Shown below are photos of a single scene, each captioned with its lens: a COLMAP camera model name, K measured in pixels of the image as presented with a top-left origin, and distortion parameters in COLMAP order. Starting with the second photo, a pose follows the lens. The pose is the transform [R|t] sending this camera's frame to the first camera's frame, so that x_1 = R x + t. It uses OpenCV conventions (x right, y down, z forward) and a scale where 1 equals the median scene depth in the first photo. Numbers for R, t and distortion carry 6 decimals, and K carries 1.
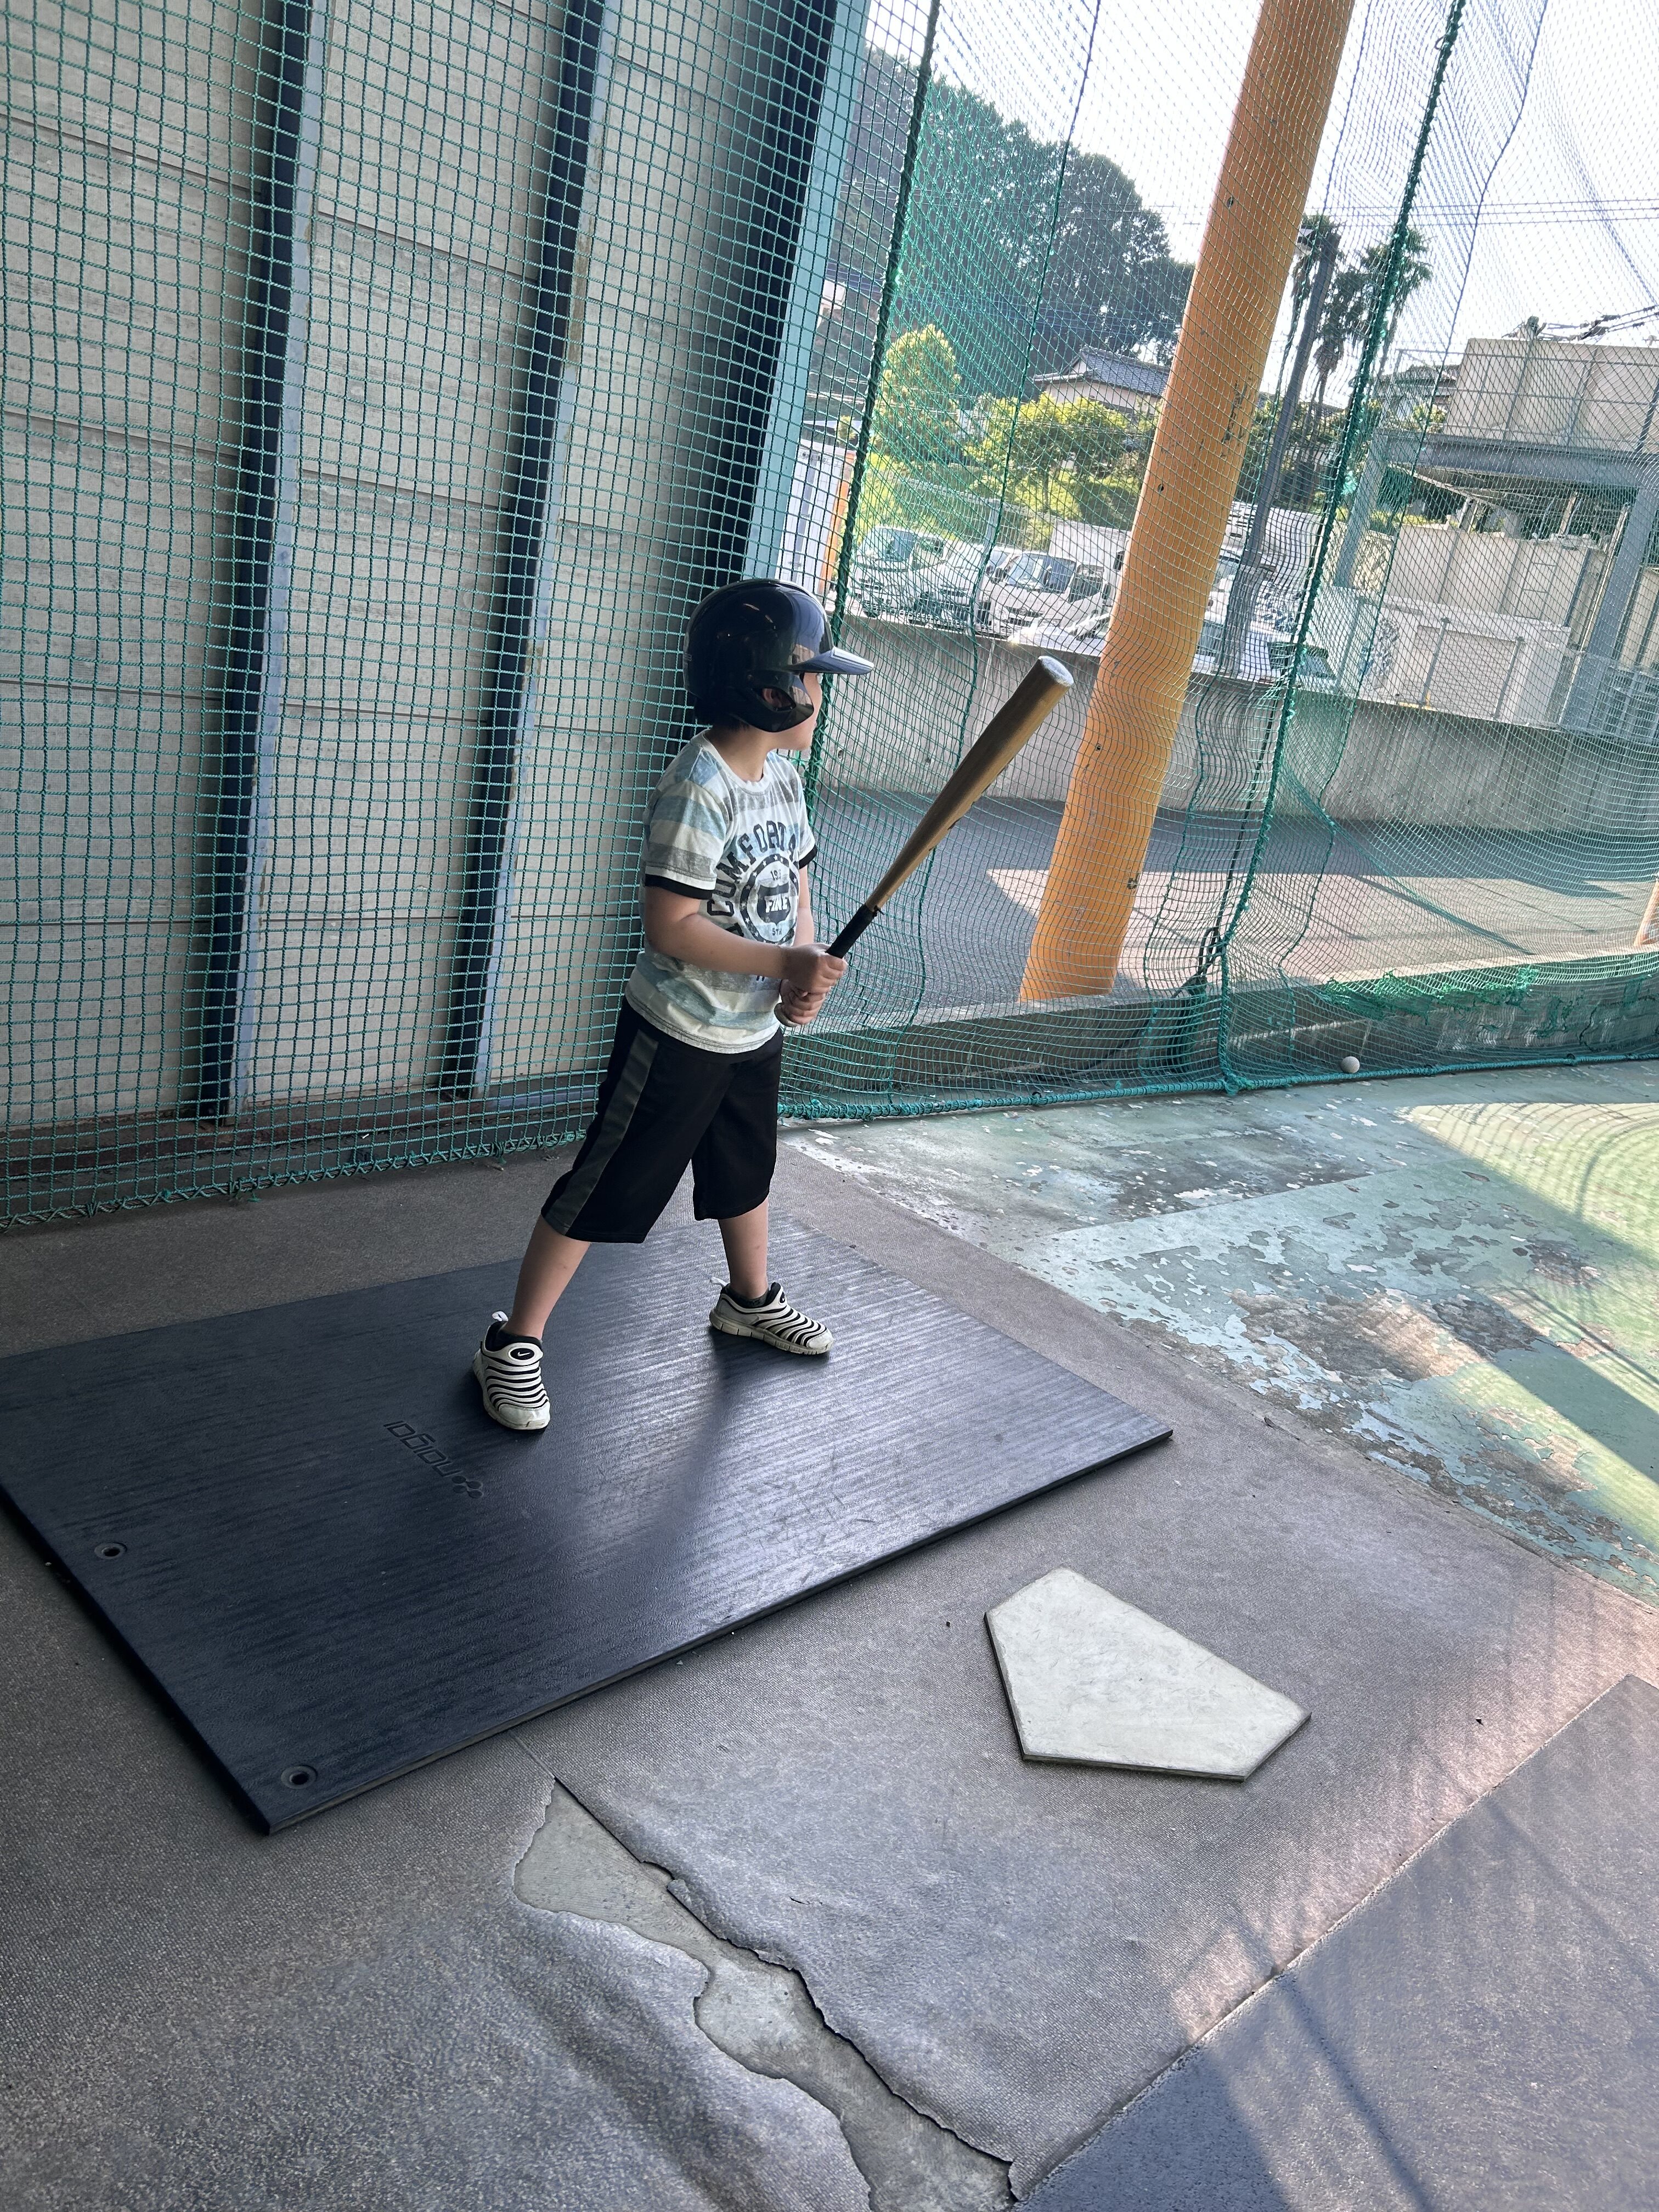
lens RADIAL K [[1661.0, 0, 854.5], [0, 1661.0, 1101.8], [0, 0, 1]] dist [0.051975, -0.054643]
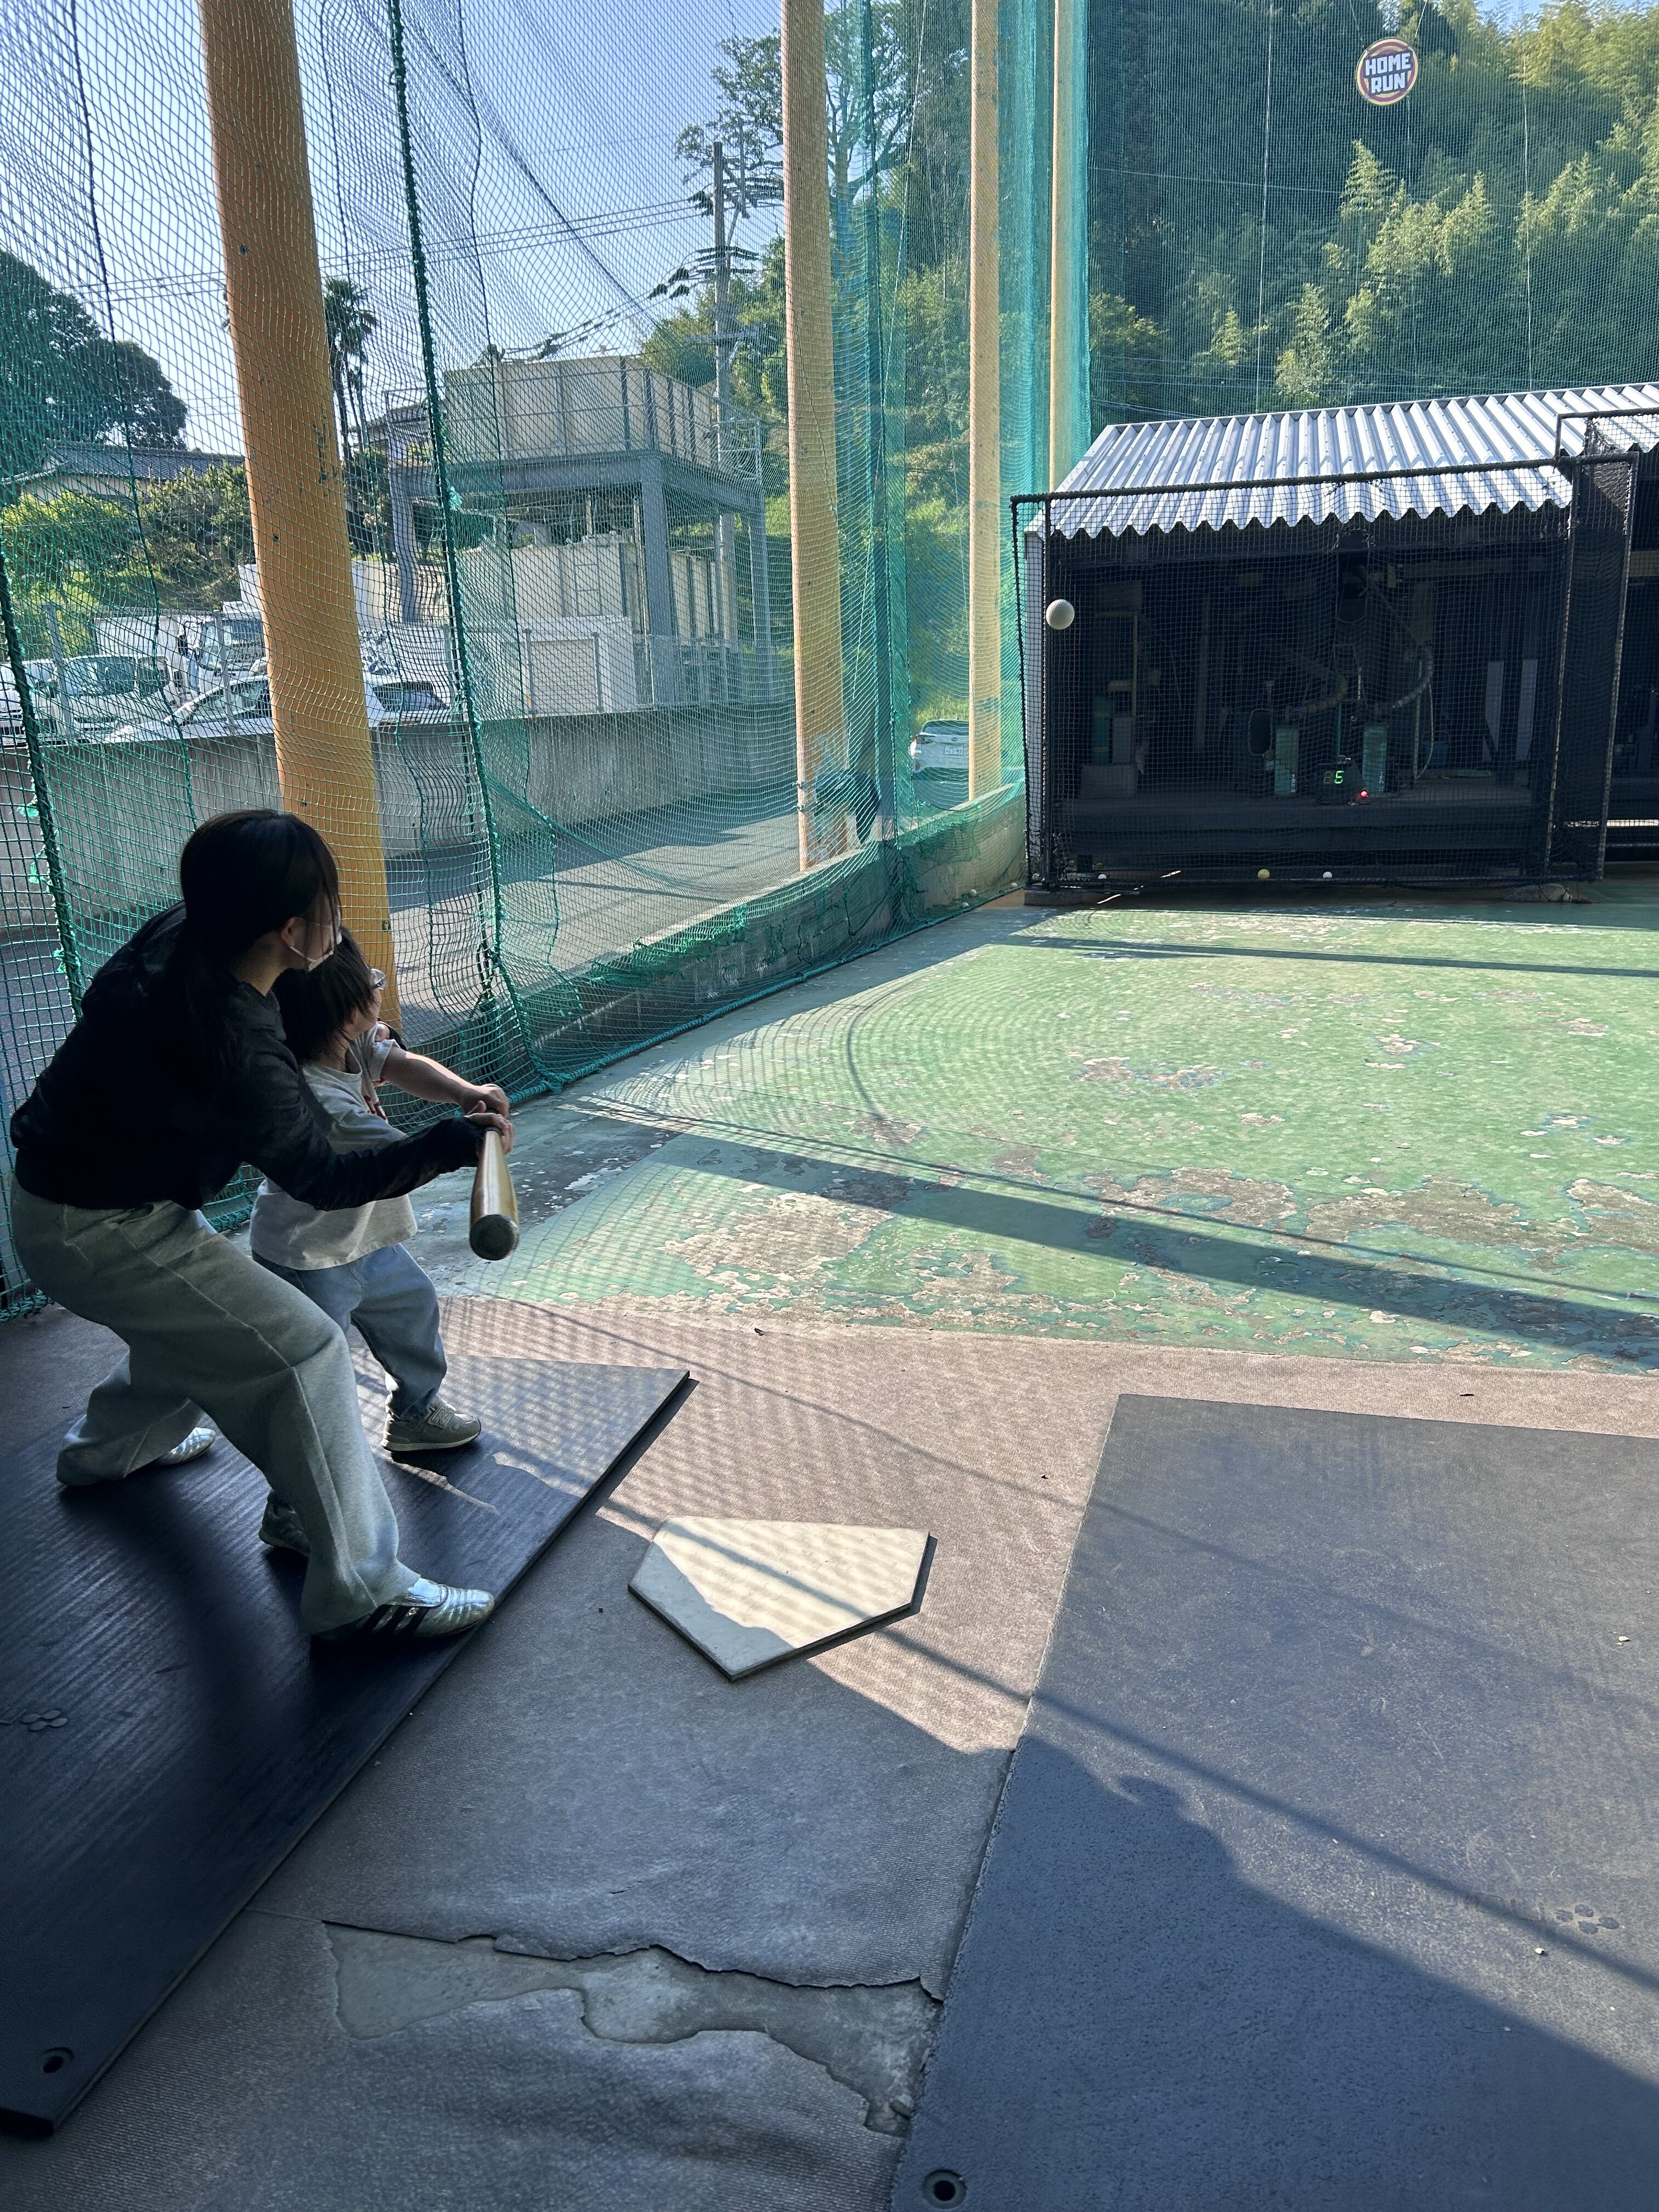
lens RADIAL K [[1661.0, 0, 836.6], [0, 1661.0, 1111.4], [0, 0, 1]] dist [0.051975, -0.054643]
pose [[0.846778, -0.331416, 0.416090, -0.069130], [0.340231, 0.938715, 0.055288, 0.010900], [-0.408913, 0.094750, 0.907641, -0.001400]]
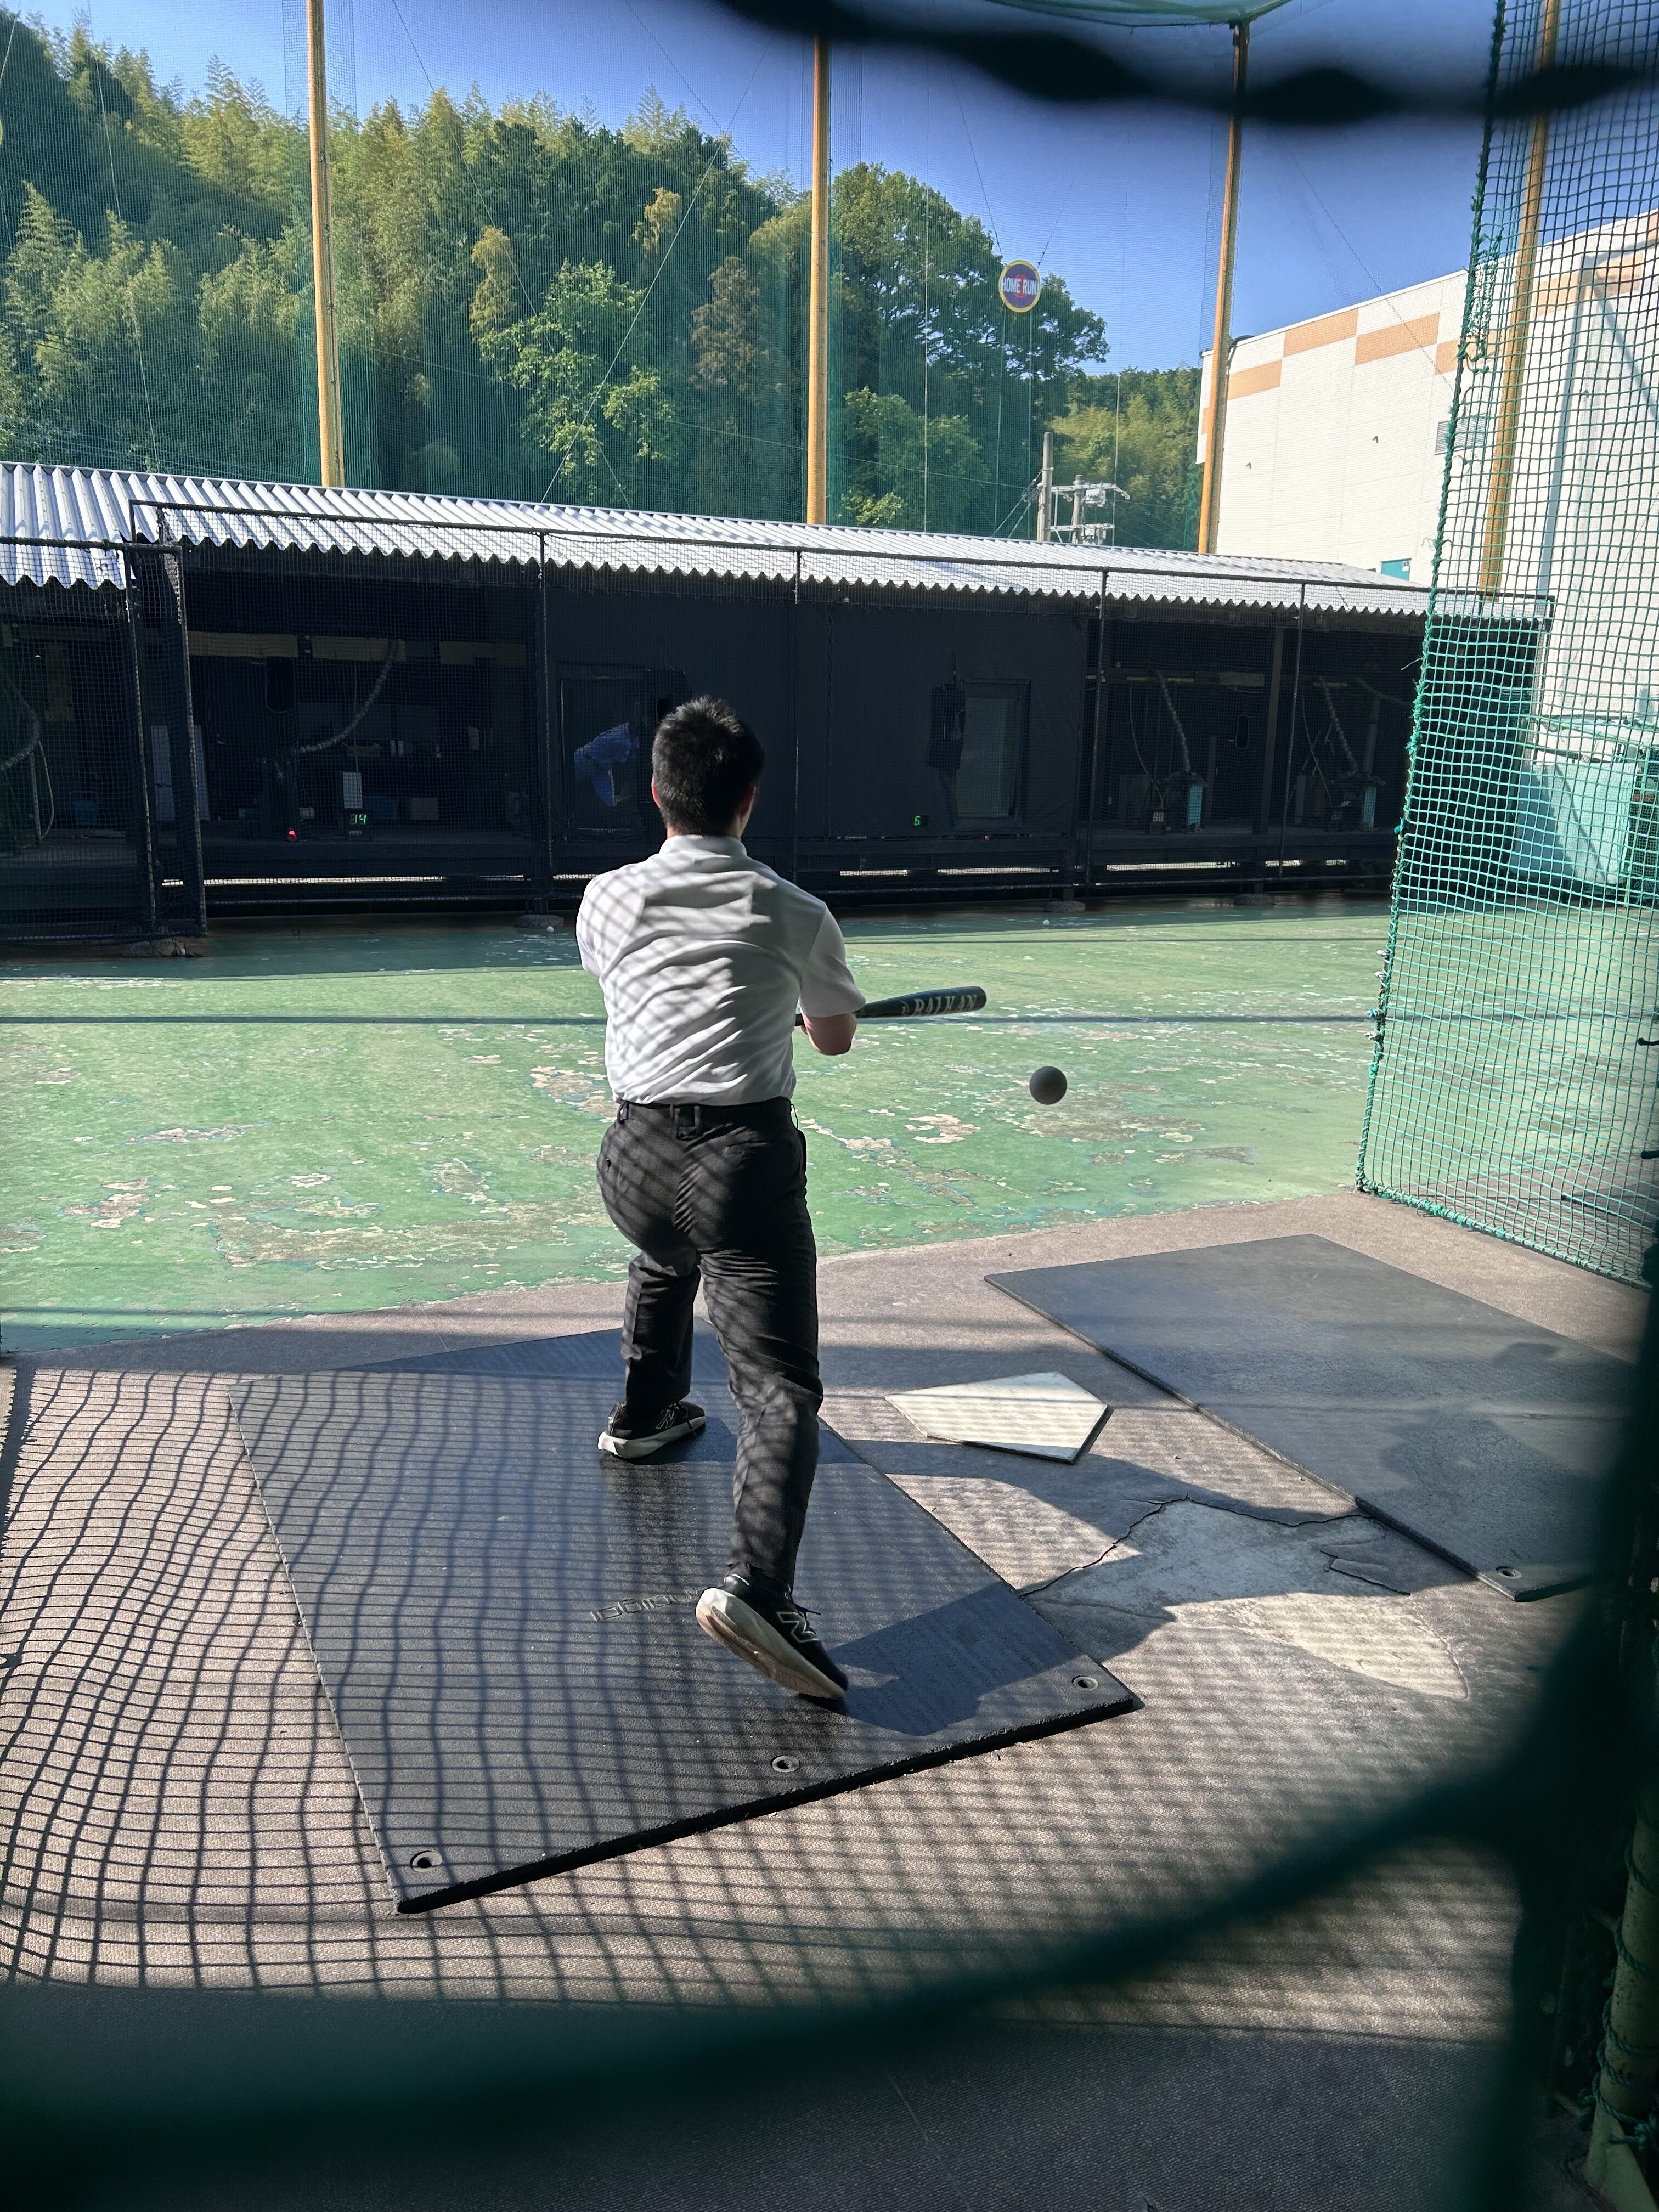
lens RADIAL K [[1661.0, 0, 814.7], [0, 1661.0, 1101.9], [0, 0, 1]] dist [0.051975, -0.054643]
pose [[0.366525, -0.377105, 0.850559, 0.024718], [0.335838, 0.906170, 0.257040, 0.101723], [-0.867682, 0.191439, 0.458780, -0.291275]]
